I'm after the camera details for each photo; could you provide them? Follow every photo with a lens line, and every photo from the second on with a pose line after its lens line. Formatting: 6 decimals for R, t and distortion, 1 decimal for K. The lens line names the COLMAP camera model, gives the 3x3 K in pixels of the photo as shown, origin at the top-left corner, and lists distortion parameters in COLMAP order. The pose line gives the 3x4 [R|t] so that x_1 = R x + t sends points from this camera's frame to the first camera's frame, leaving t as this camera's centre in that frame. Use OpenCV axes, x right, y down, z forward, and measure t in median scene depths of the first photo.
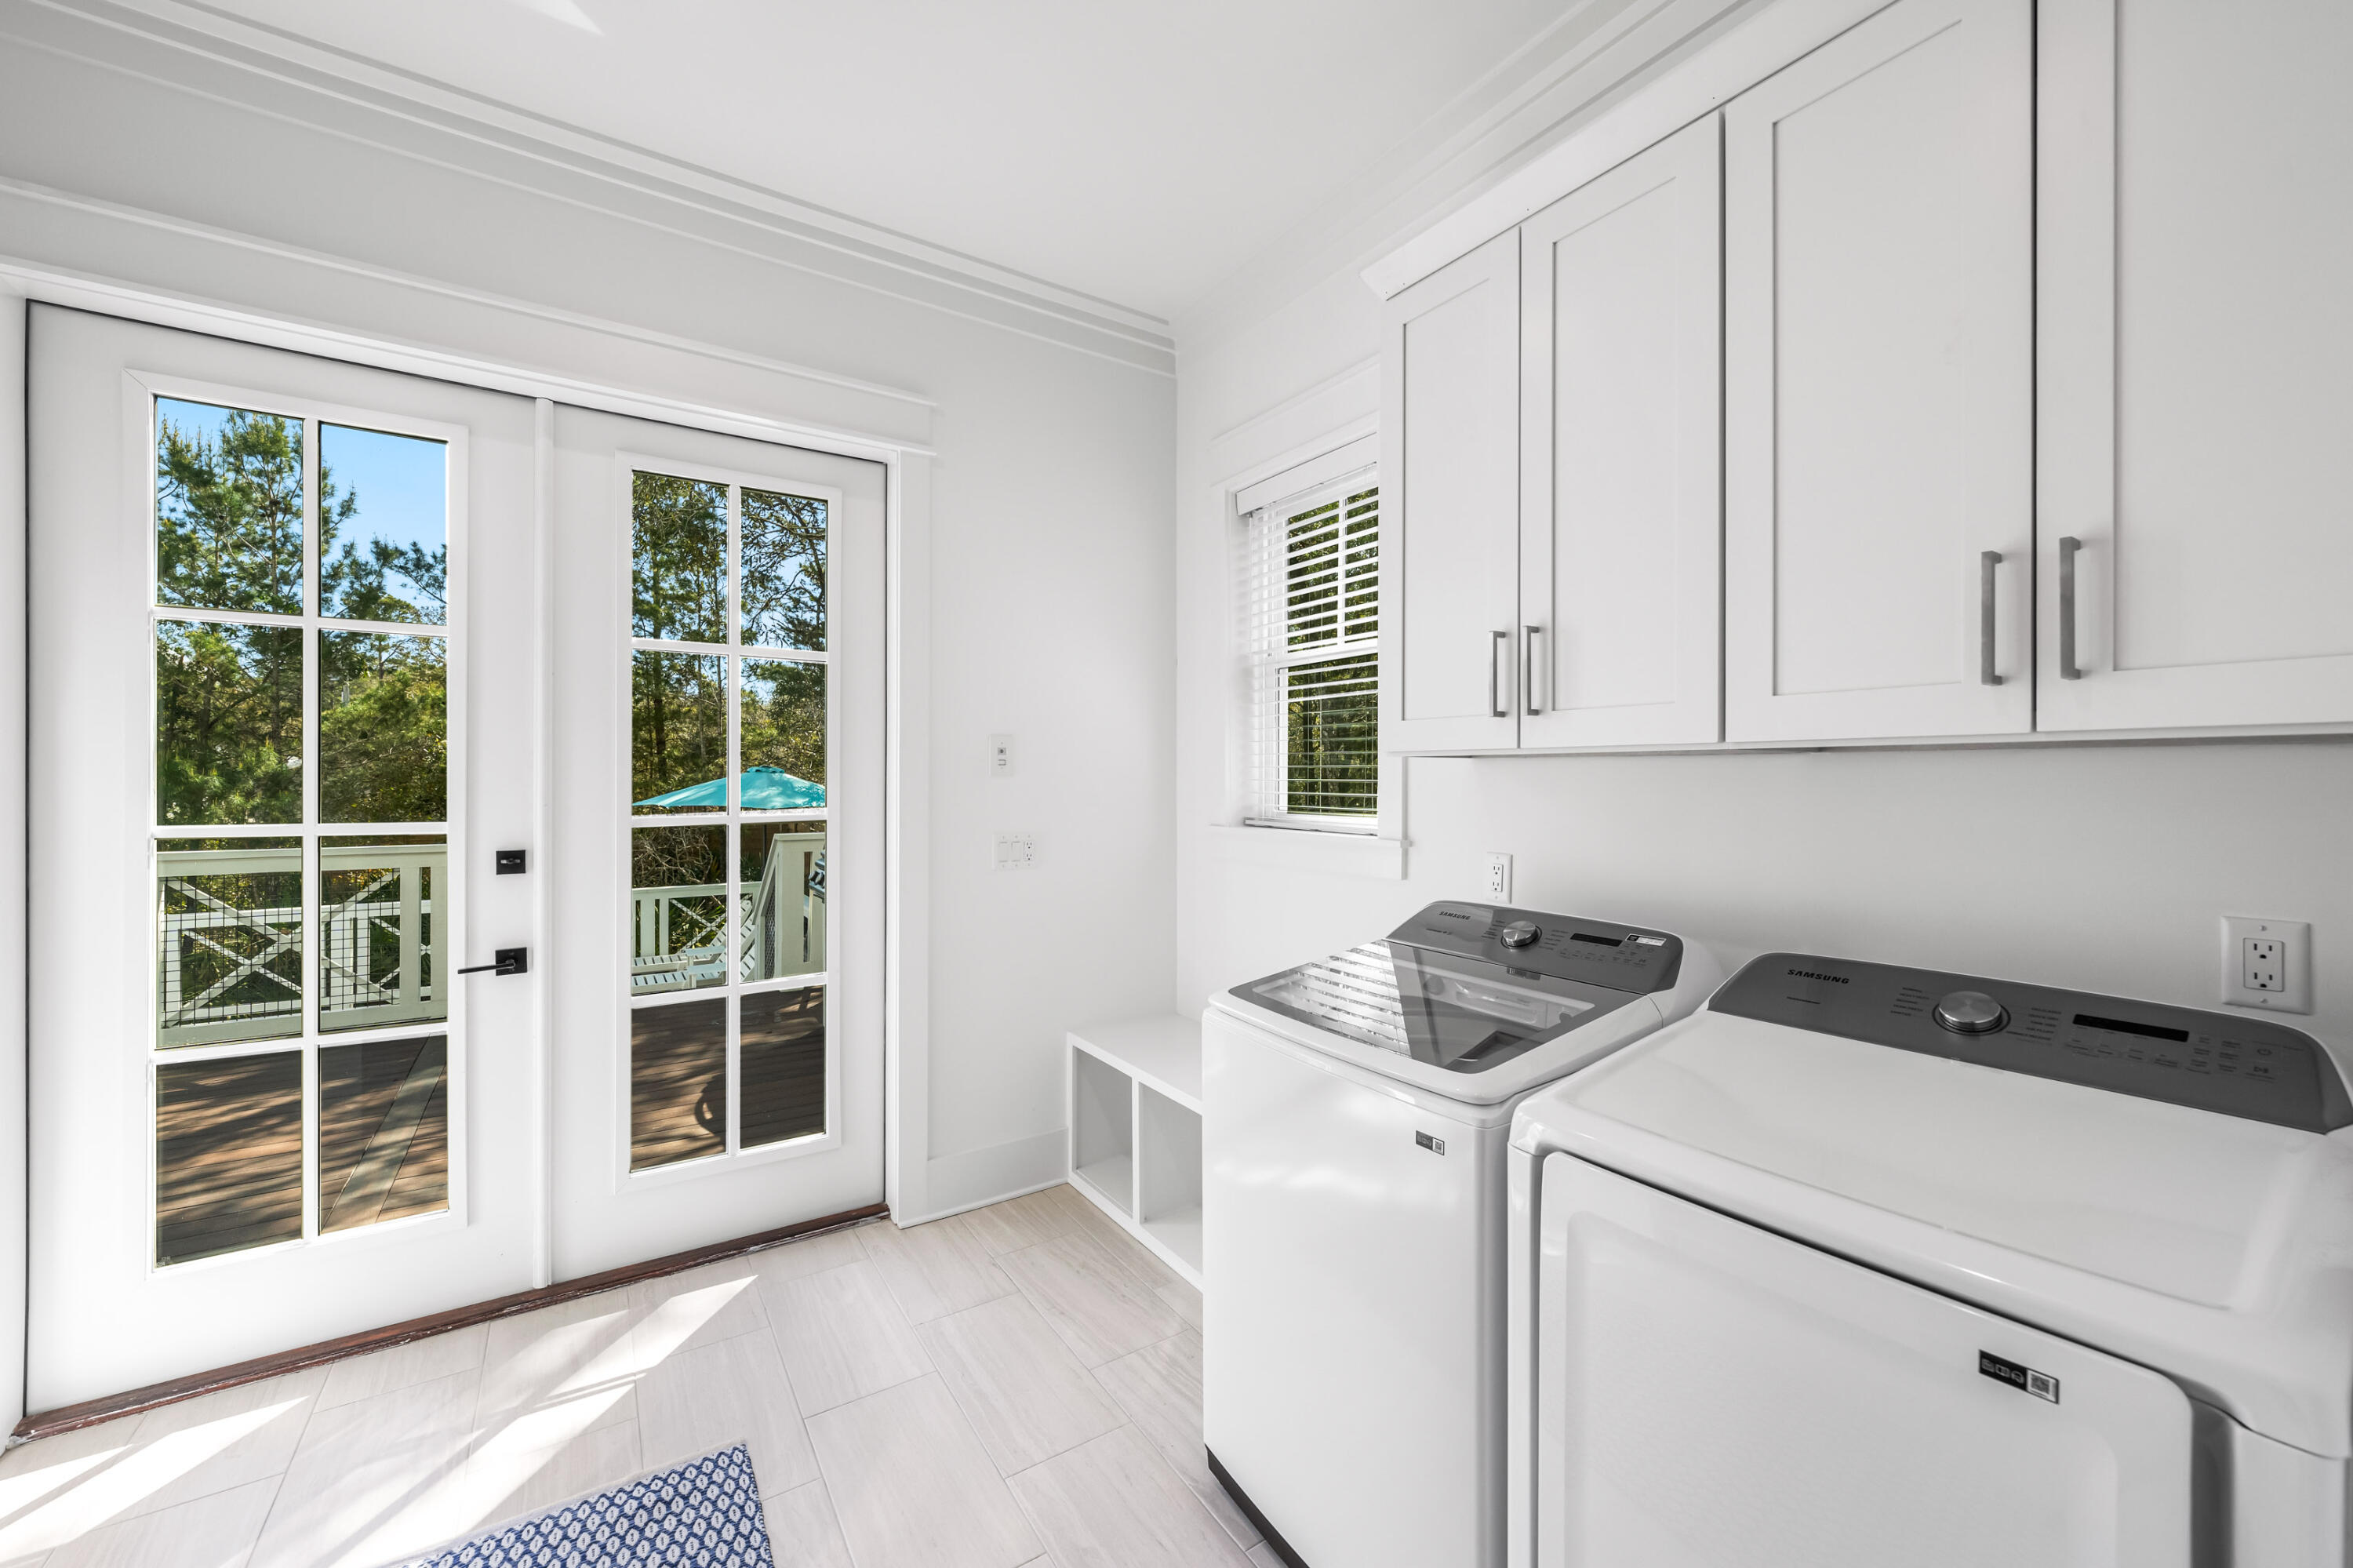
lens RADIAL K [[901.0, 0, 1176.5], [0, 901.0, 784.0], [0, 0, 1]] dist [-0.000663, -0.000056]
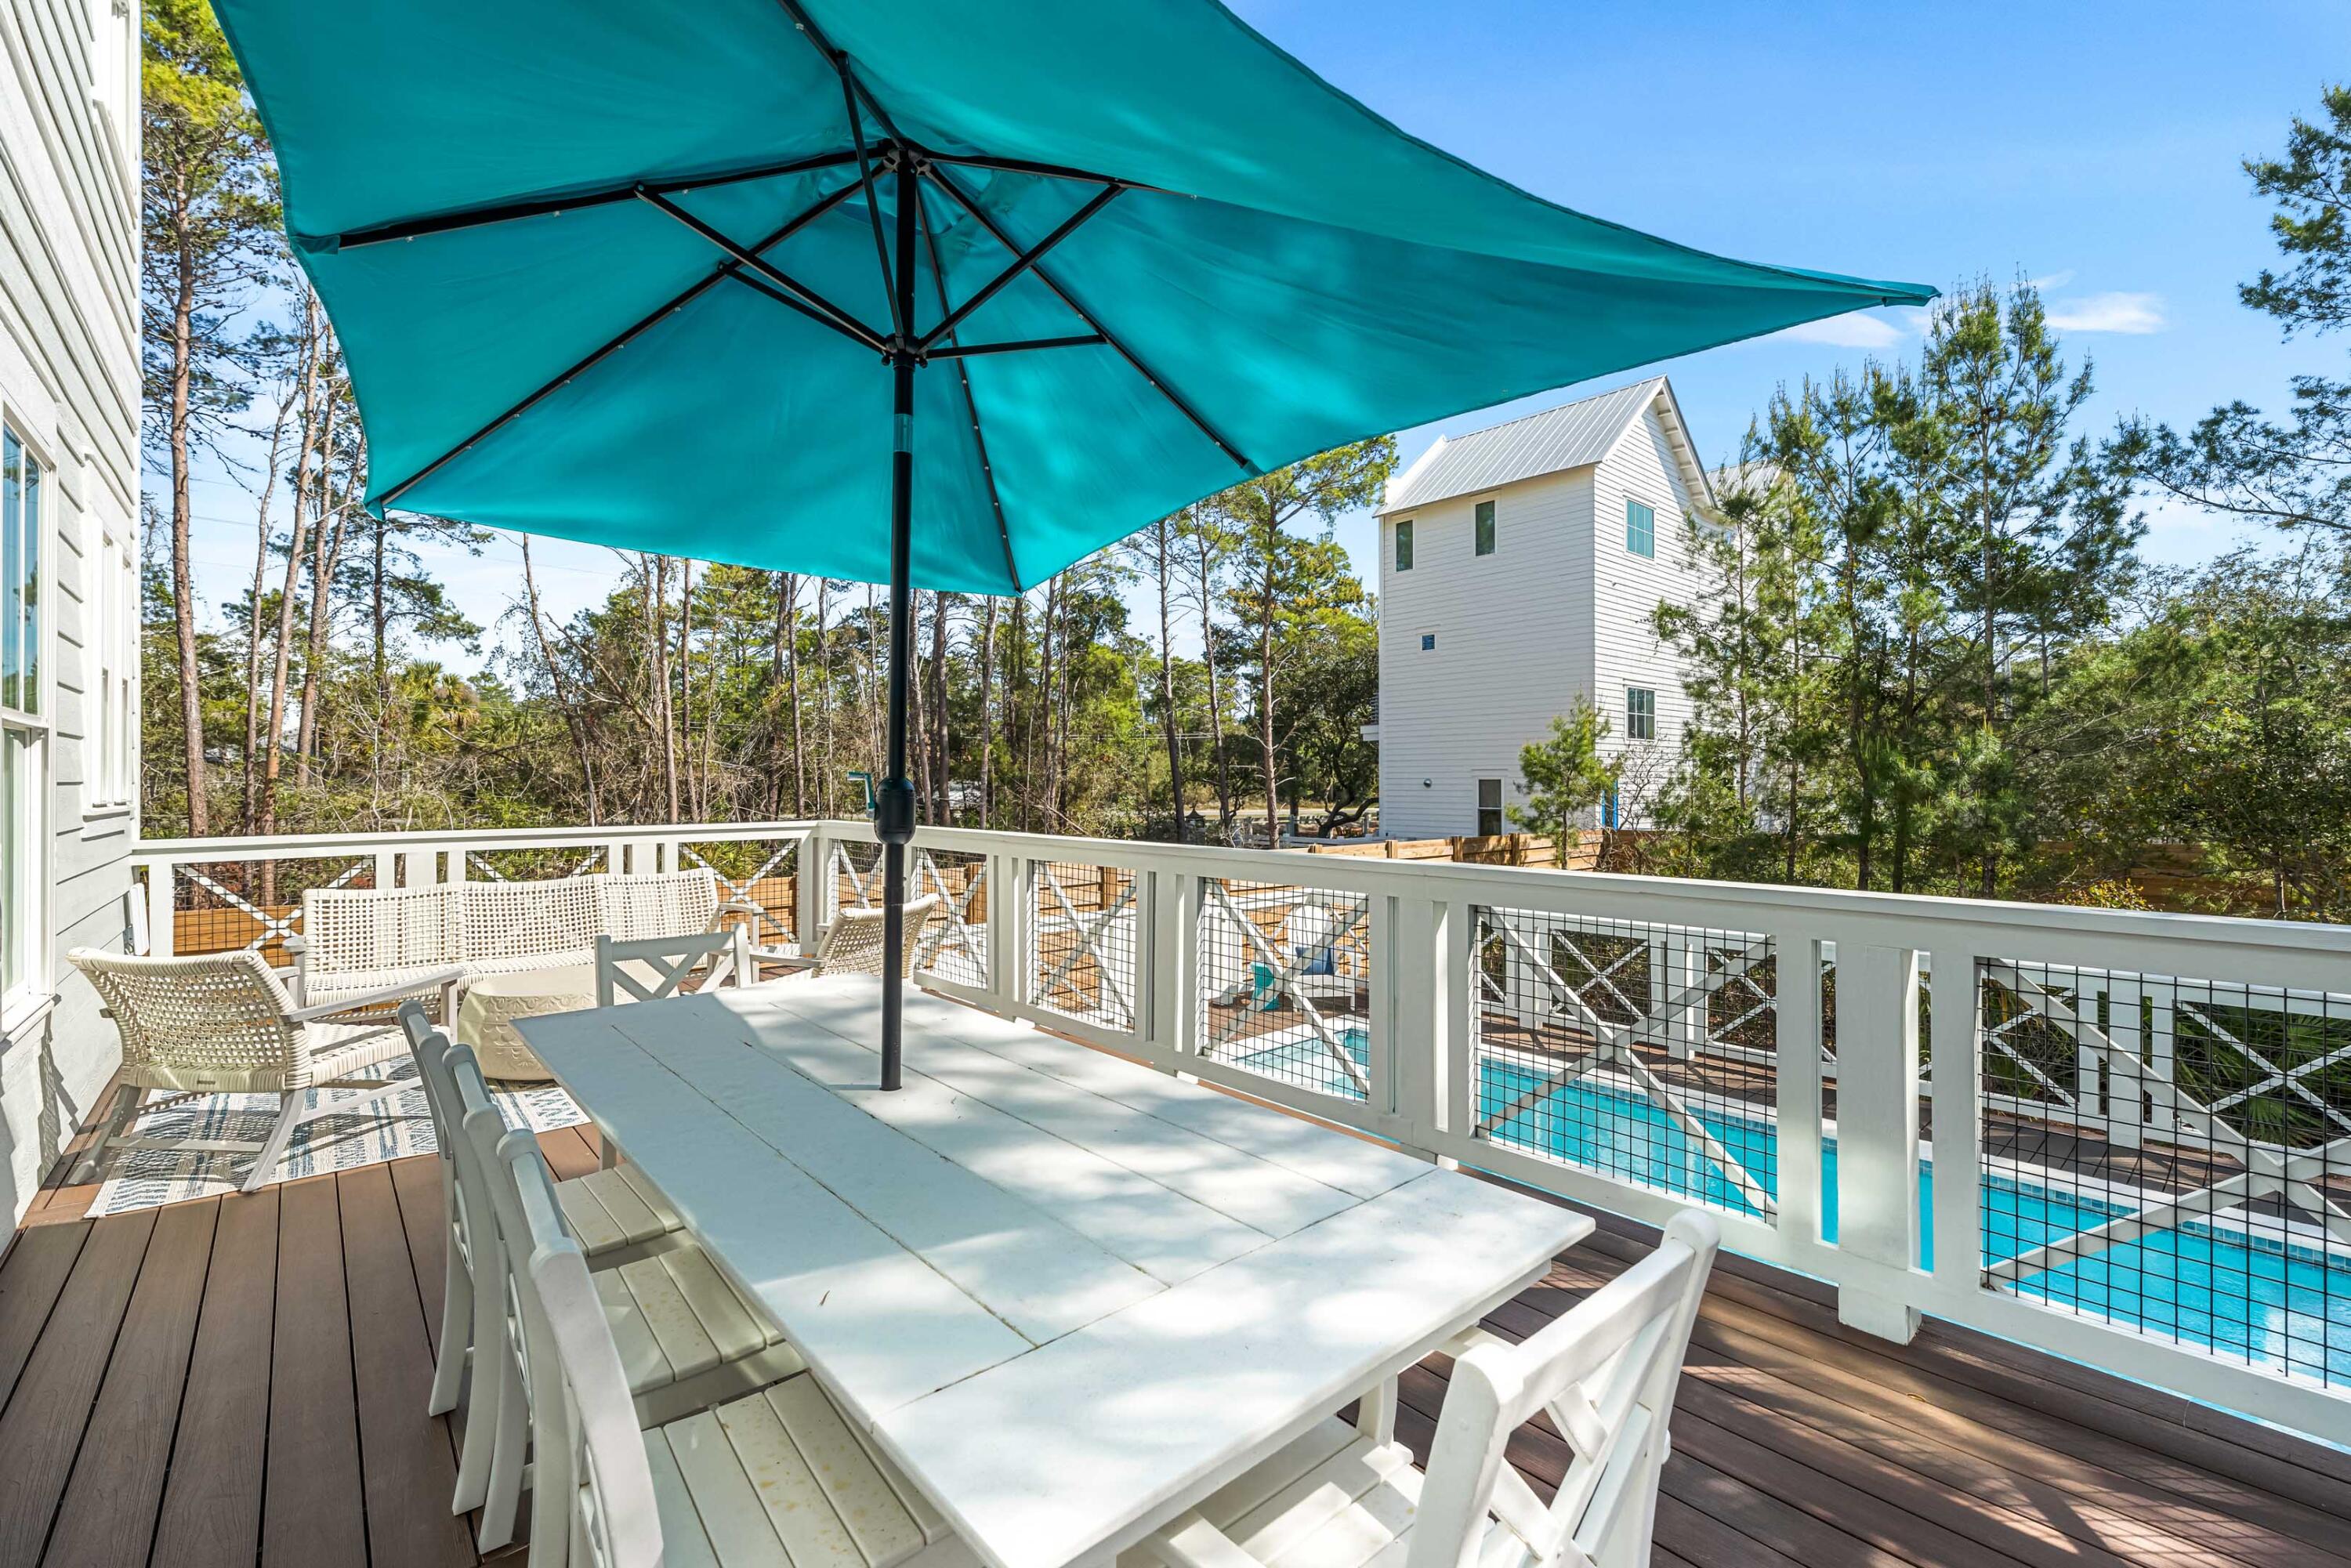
lens RADIAL K [[965.7, 0, 1175.5], [0, 965.7, 784.0], [0, 0, 1]] dist [0.000476, 0.000112]
pose [[0.133128, -0.003121, -0.991094, -0.277733], [0.000375, 0.999995, -0.003098, 0.005521], [0.991099, 0.000041, 0.133129, 0.205283]]
